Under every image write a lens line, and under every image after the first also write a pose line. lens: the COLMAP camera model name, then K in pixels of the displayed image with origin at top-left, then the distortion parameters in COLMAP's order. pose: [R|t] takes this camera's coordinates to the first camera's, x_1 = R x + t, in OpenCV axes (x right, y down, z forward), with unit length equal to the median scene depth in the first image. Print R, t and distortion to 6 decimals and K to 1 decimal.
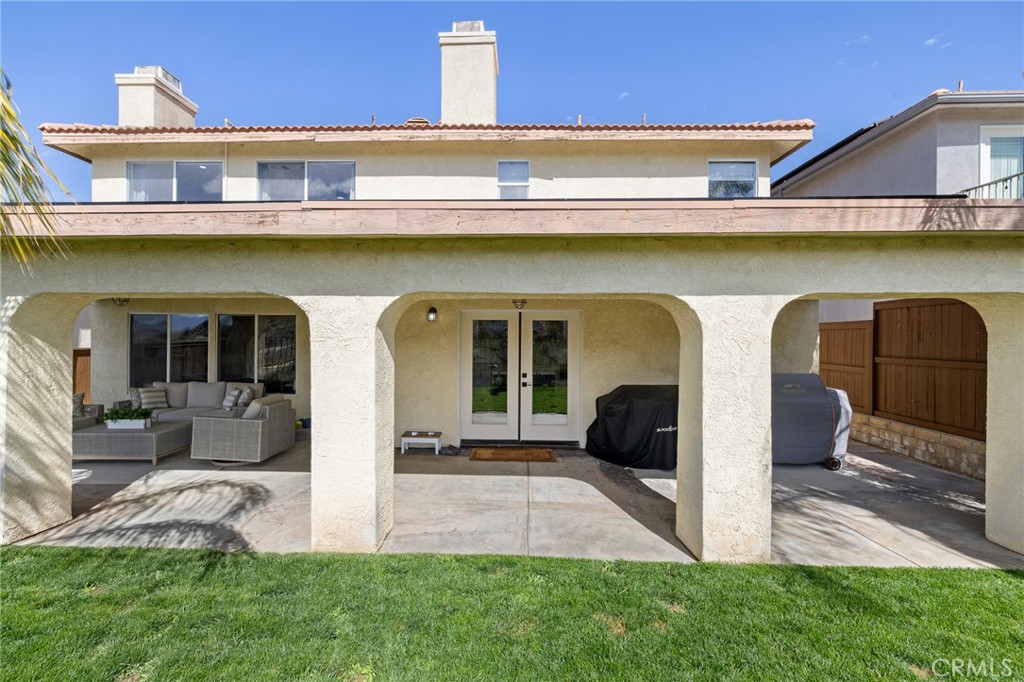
lens RADIAL K [[432.8, 0, 512.0], [0, 432.8, 341.0], [0, 0, 1]] dist [0.002028, 0.000076]
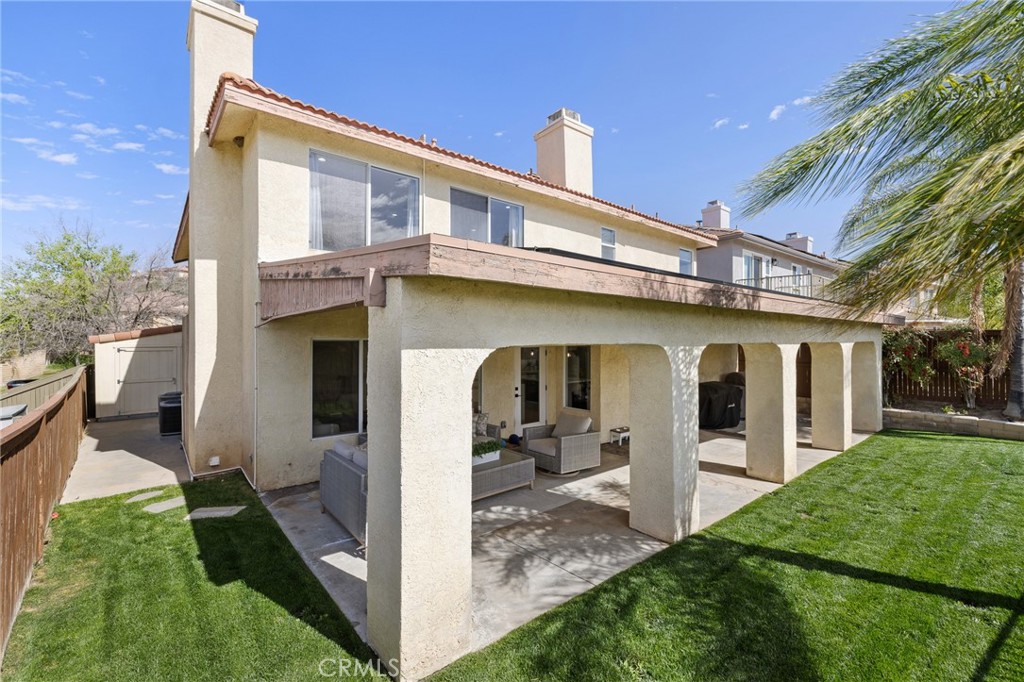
lens RADIAL K [[432.8, 0, 512.0], [0, 432.8, 341.0], [0, 0, 1]] dist [0.002028, 0.000076]
pose [[0.757310, -0.002316, 0.653052, -1.122002], [0.013395, 0.999838, -0.011988, -0.049681], [-0.652919, 0.017826, 0.757218, 0.169965]]
